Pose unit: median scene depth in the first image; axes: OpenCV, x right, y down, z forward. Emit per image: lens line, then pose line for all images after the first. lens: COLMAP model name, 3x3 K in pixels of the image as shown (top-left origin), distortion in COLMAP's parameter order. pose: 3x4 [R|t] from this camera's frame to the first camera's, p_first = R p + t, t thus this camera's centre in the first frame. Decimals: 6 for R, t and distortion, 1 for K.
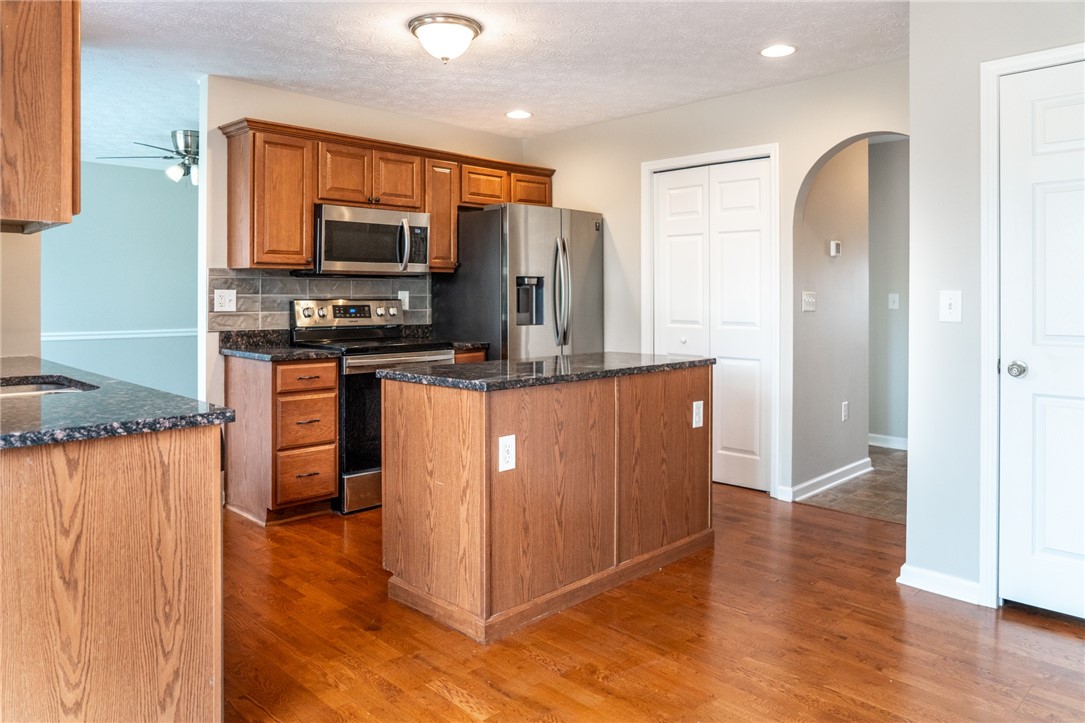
lens RADIAL K [[732.5, 0, 523.9], [0, 732.5, 296.1], [0, 0, 1]] dist [-0.021144, 0.008986]
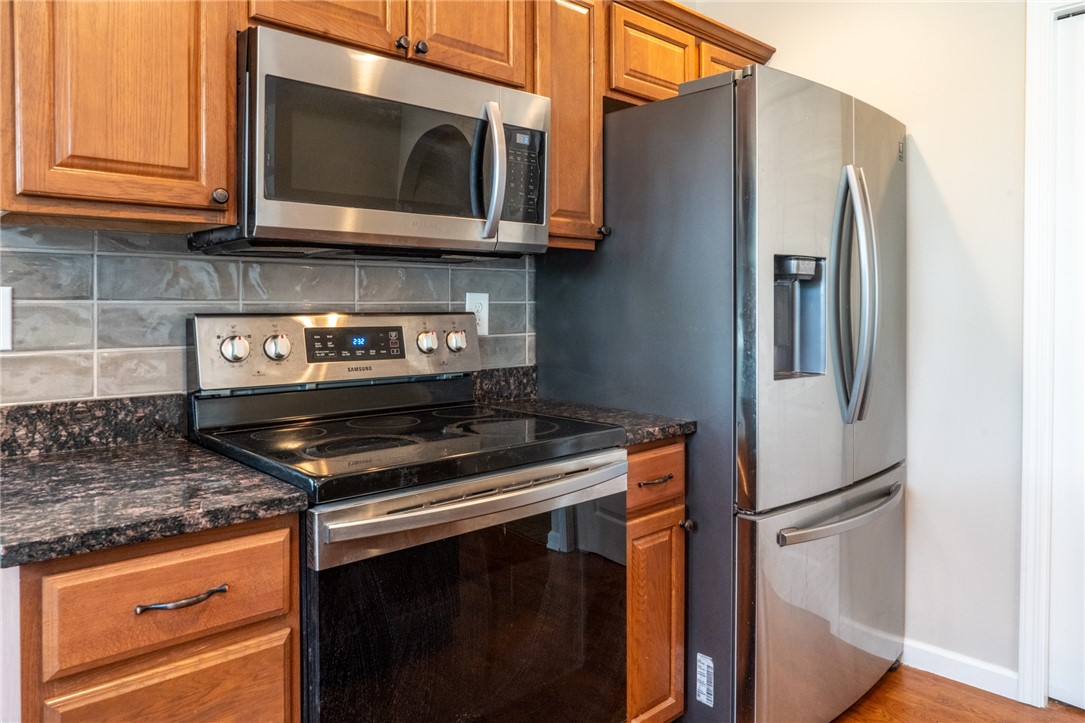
lens RADIAL K [[743.1, 0, 543.7], [0, 743.1, 321.1], [0, 0, 1]] dist [-0.008115, -0.002593]
pose [[0.999841, 0.001020, -0.017830, -0.133314], [-0.000607, 0.999732, 0.023156, -0.000561], [0.017849, -0.023142, 0.999573, 0.632606]]
